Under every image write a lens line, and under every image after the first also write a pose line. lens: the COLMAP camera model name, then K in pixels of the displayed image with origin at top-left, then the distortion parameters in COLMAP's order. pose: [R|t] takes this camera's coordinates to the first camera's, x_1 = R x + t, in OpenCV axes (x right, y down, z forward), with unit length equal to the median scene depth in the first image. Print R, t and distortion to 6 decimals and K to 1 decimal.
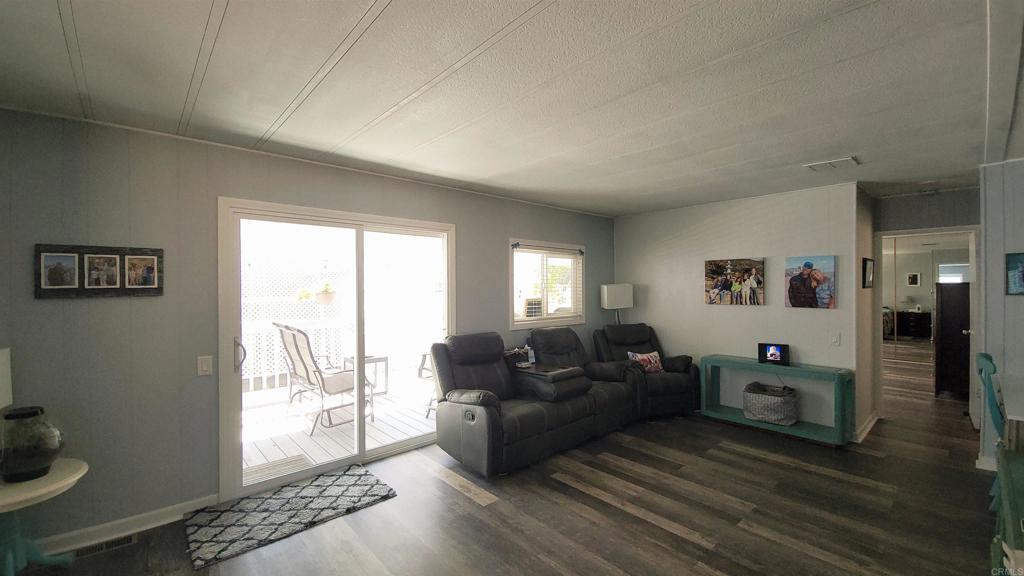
lens RADIAL K [[414.0, 0, 516.1], [0, 414.0, 289.5], [0, 0, 1]] dist [0.011207, -0.007932]
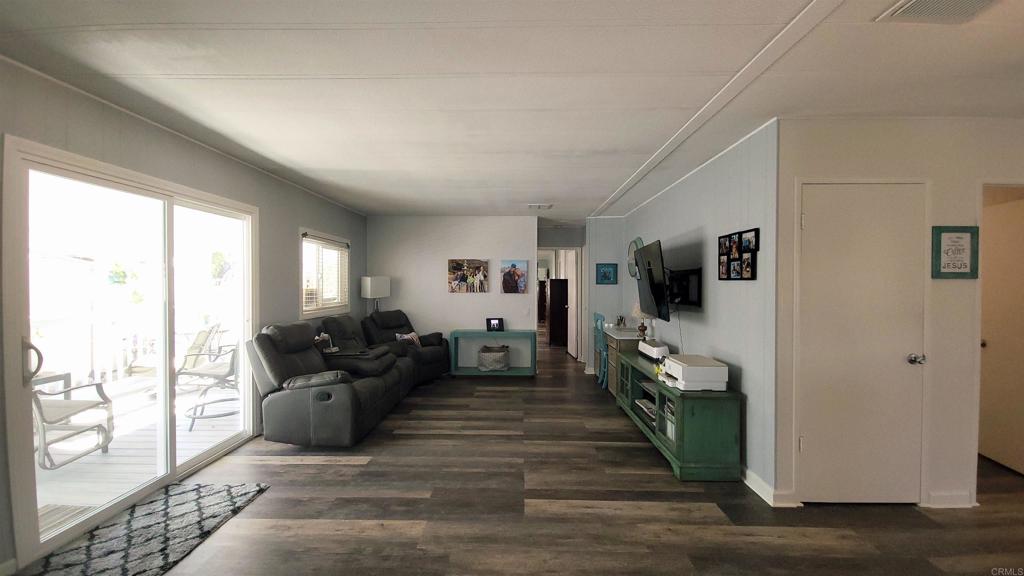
lens RADIAL K [[414.0, 0, 516.1], [0, 414.0, 289.5], [0, 0, 1]] dist [0.011207, -0.007932]
pose [[0.679774, -0.004432, 0.733409, -0.445042], [-0.001443, 0.999972, 0.007381, 0.019677], [-0.733421, -0.006076, 0.679748, -0.059852]]
